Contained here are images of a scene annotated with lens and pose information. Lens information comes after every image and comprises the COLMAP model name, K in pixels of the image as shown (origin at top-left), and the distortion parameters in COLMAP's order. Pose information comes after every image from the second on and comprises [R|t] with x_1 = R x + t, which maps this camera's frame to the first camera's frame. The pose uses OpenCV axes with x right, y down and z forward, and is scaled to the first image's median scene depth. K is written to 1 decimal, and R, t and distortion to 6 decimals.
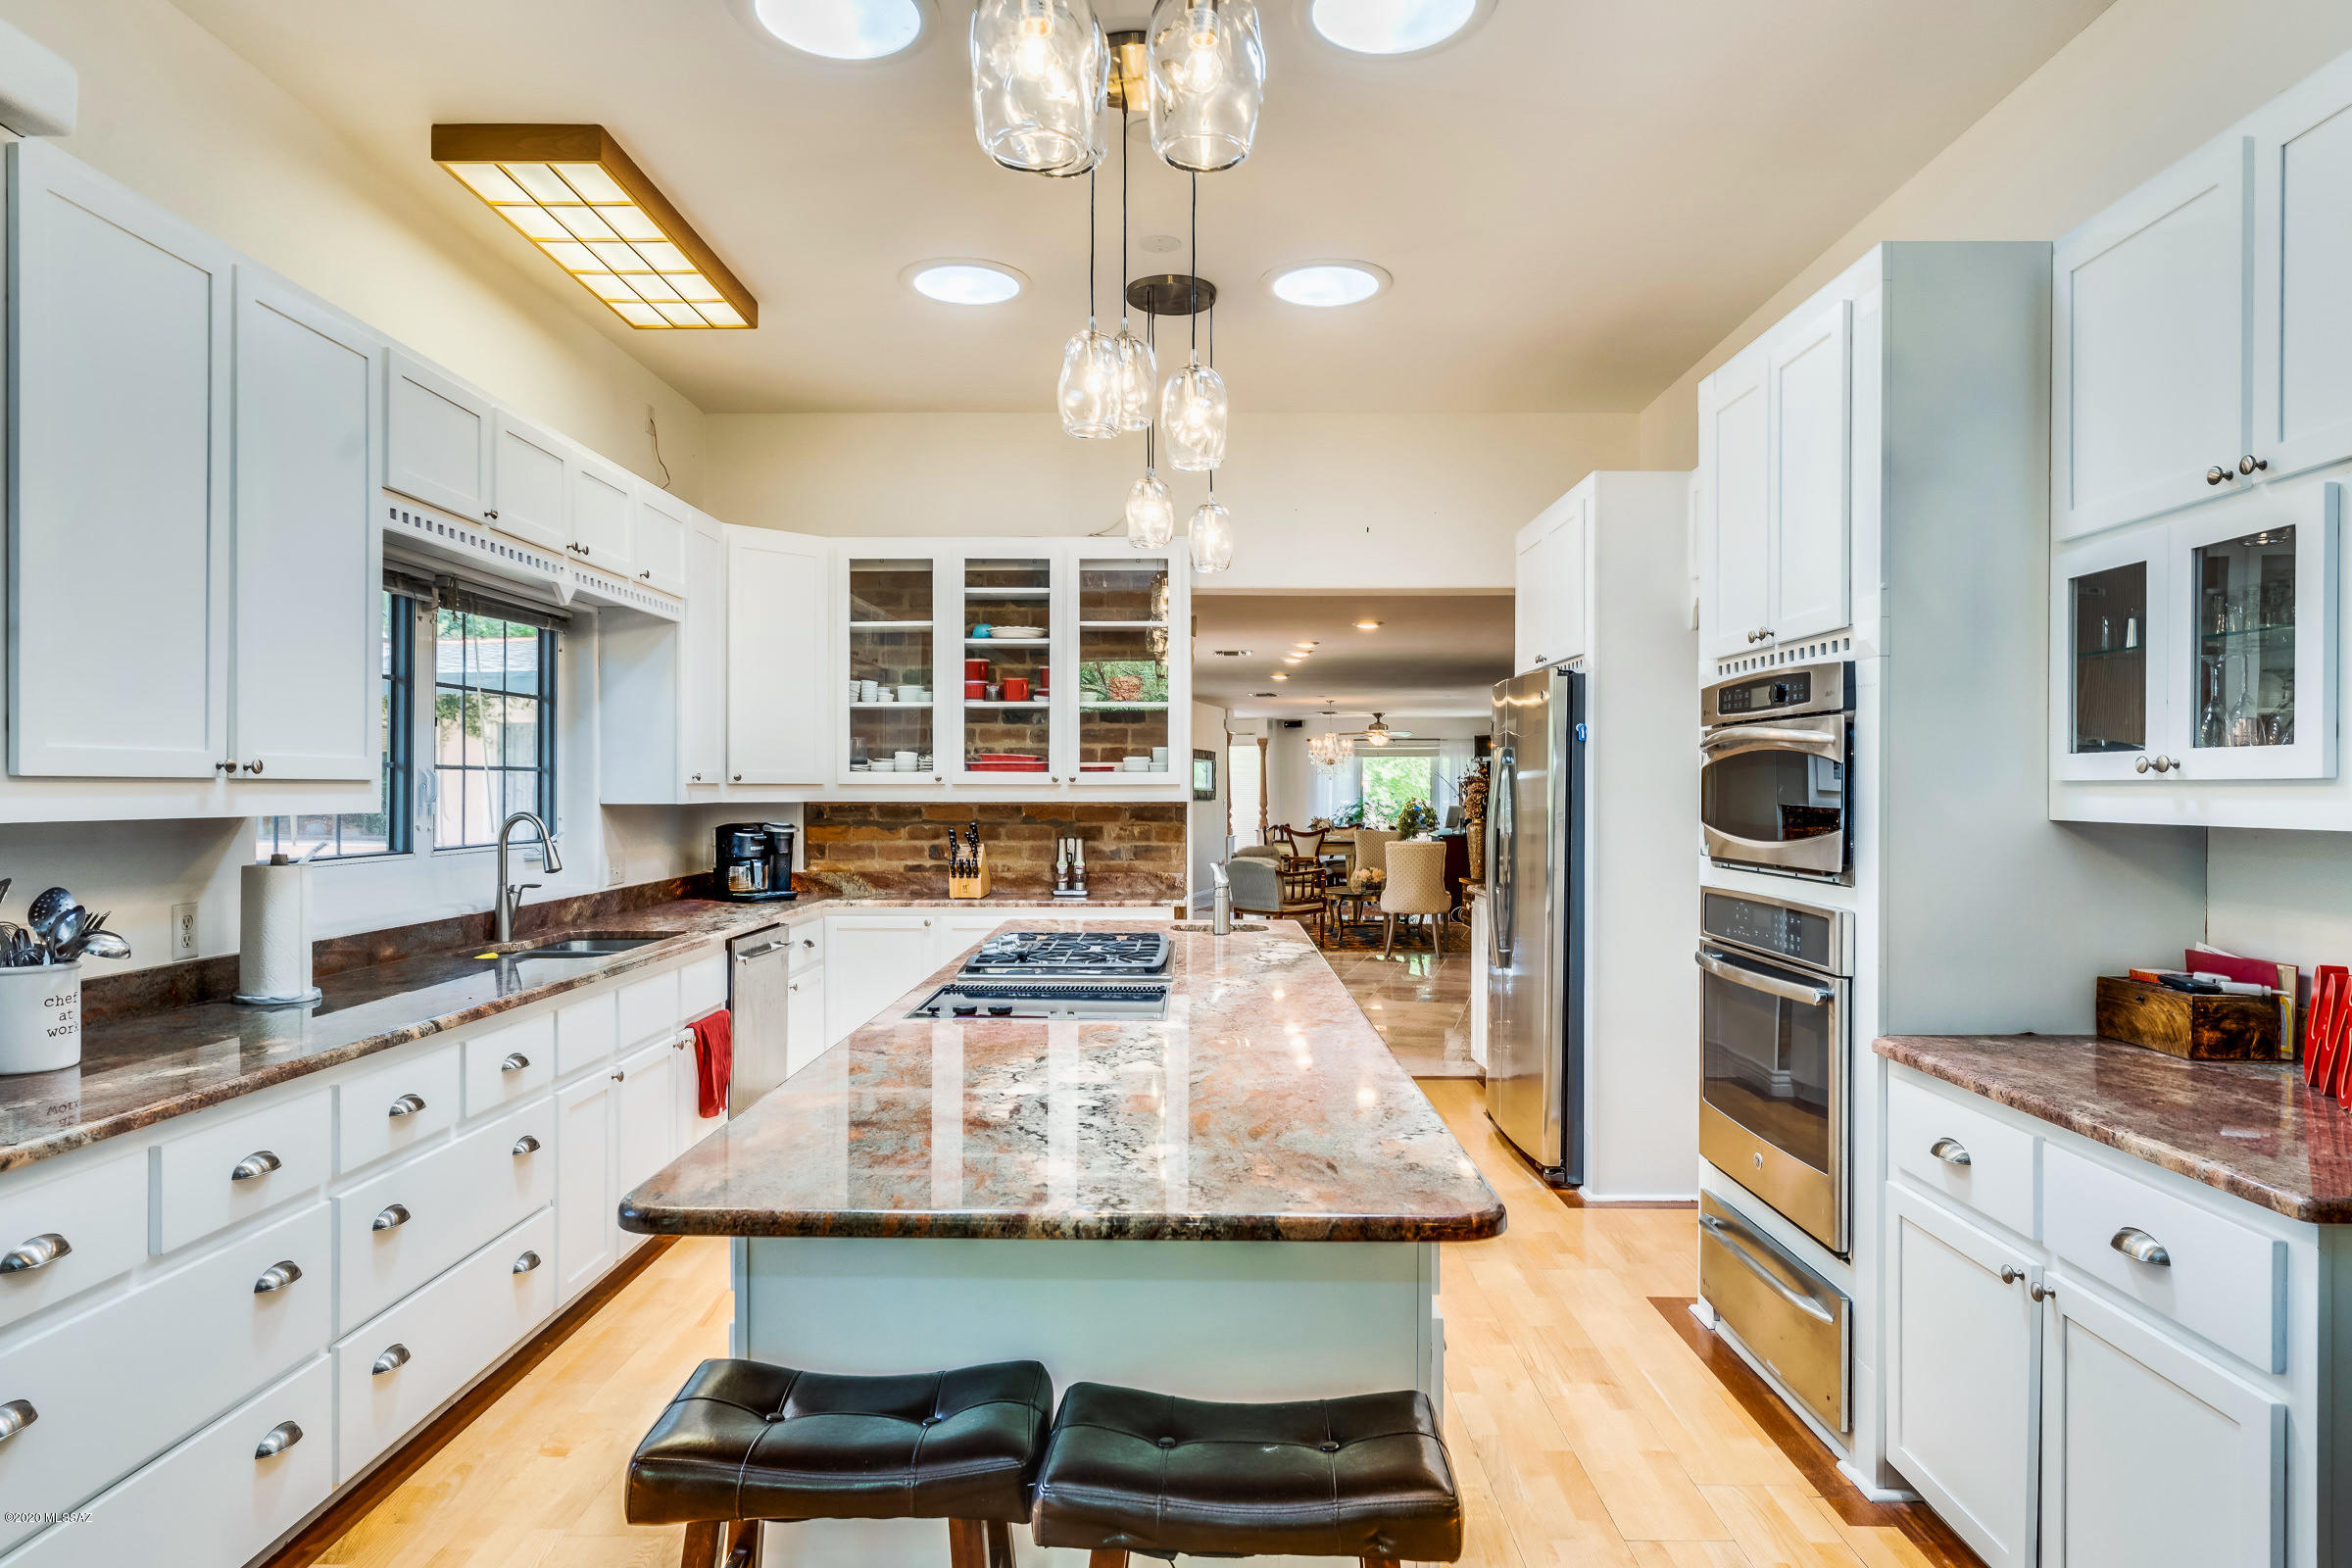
lens RADIAL K [[1136.5, 0, 1183.5], [0, 1136.5, 787.8], [0, 0, 1]] dist [-0.000755, -0.001460]
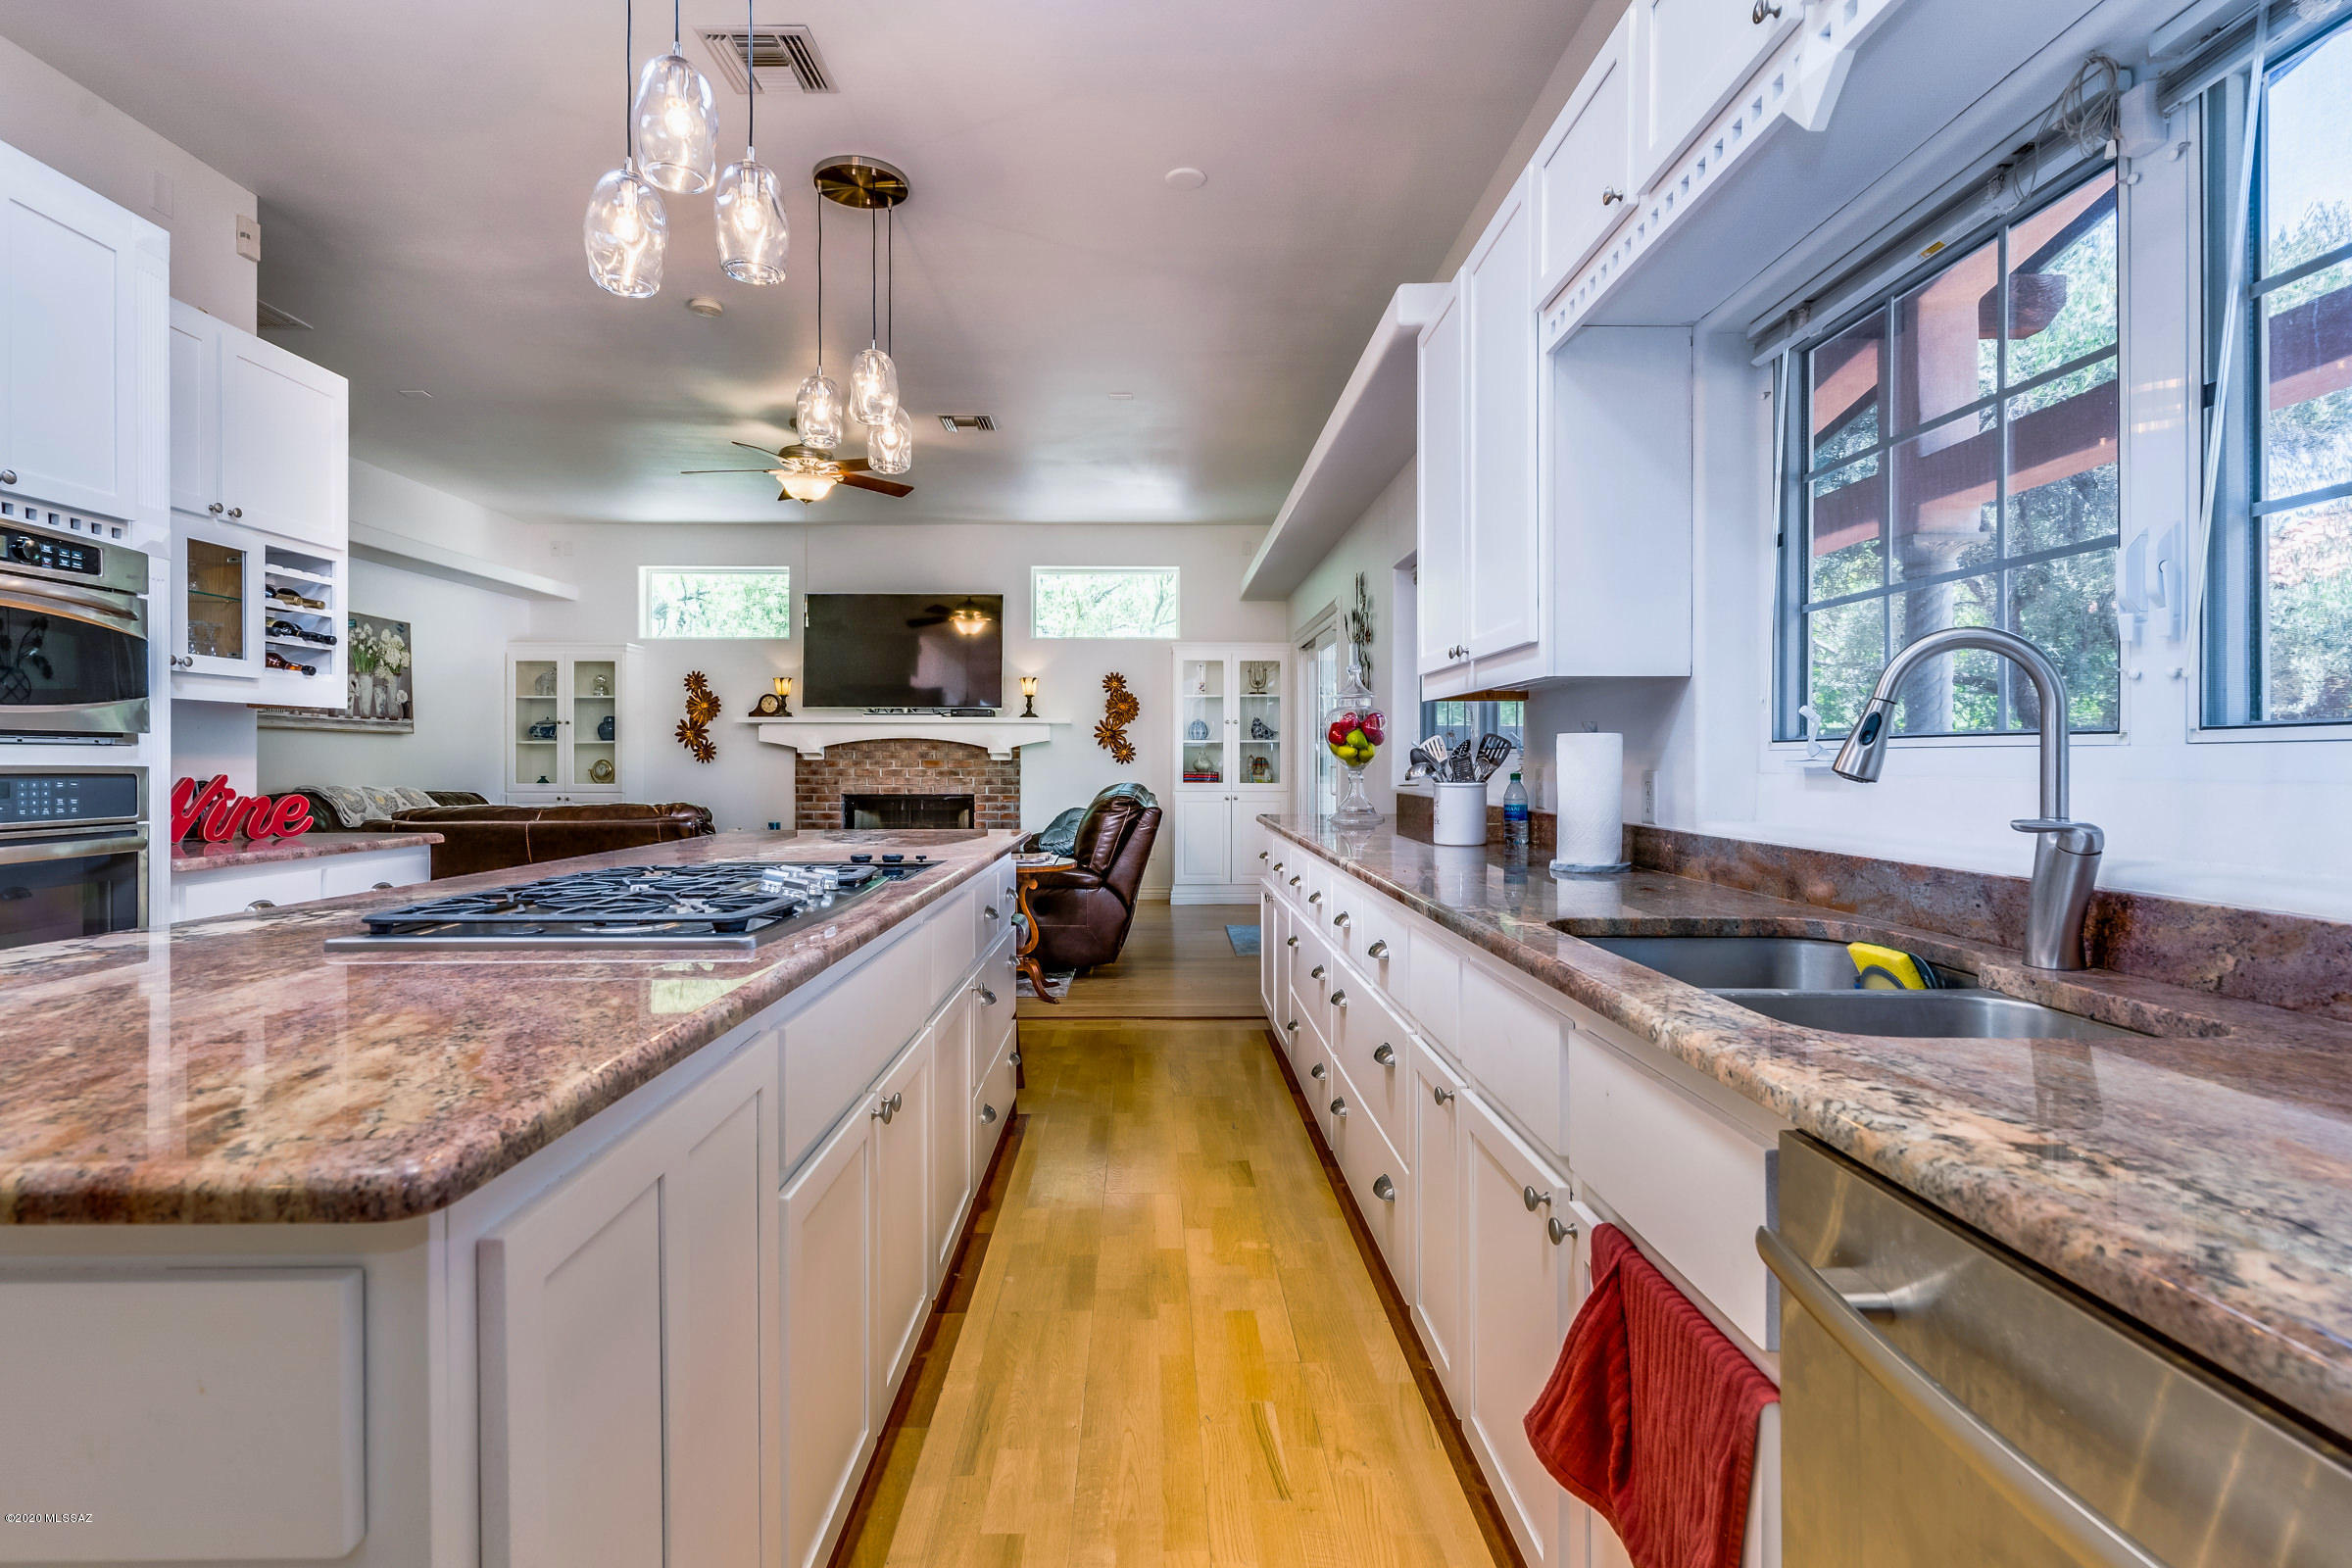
lens RADIAL K [[1136.5, 0, 1183.5], [0, 1136.5, 787.8], [0, 0, 1]] dist [-0.000755, -0.001460]
pose [[-0.999523, -0.000933, -0.030855, -0.424140], [-0.001469, 0.999849, 0.017344, 0.100864], [0.030834, 0.017381, -0.999373, 2.028770]]
